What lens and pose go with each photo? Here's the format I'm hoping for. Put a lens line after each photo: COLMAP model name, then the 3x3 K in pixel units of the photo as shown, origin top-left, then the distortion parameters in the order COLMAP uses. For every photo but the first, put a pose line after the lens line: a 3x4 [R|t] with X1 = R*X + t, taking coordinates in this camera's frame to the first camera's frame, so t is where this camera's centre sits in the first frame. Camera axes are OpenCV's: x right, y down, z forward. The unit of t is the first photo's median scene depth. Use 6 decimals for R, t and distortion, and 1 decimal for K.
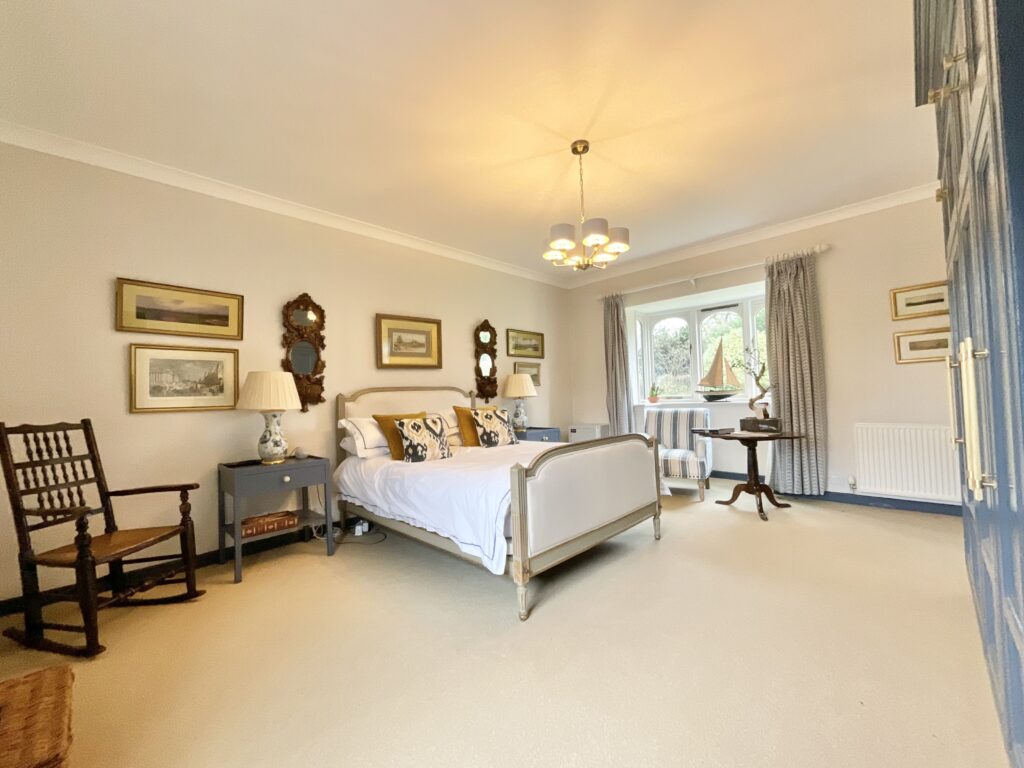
lens RADIAL K [[419.8, 0, 512.6], [0, 419.8, 382.4], [0, 0, 1]] dist [-0.000763, -0.000264]
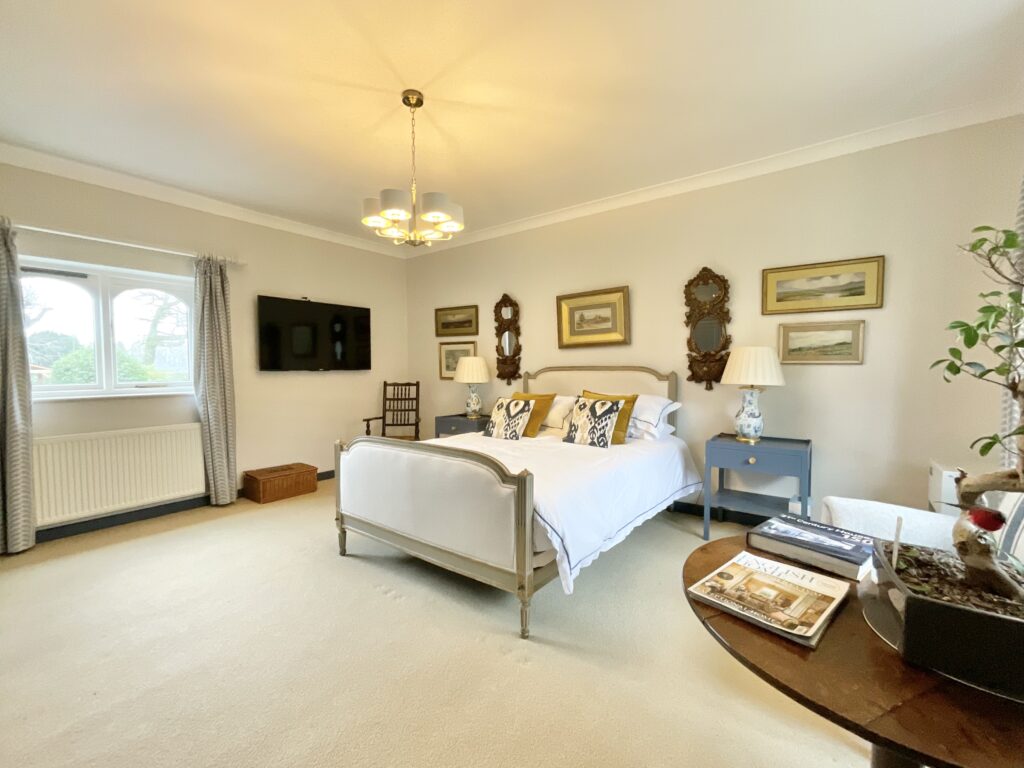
lens RADIAL K [[419.8, 0, 512.6], [0, 419.8, 382.4], [0, 0, 1]] dist [-0.000763, -0.000264]
pose [[0.150030, 0.043951, -0.987704, 0.769877], [0.014395, 0.998808, 0.046632, 0.000798], [0.988577, -0.021214, 0.149219, 0.789753]]
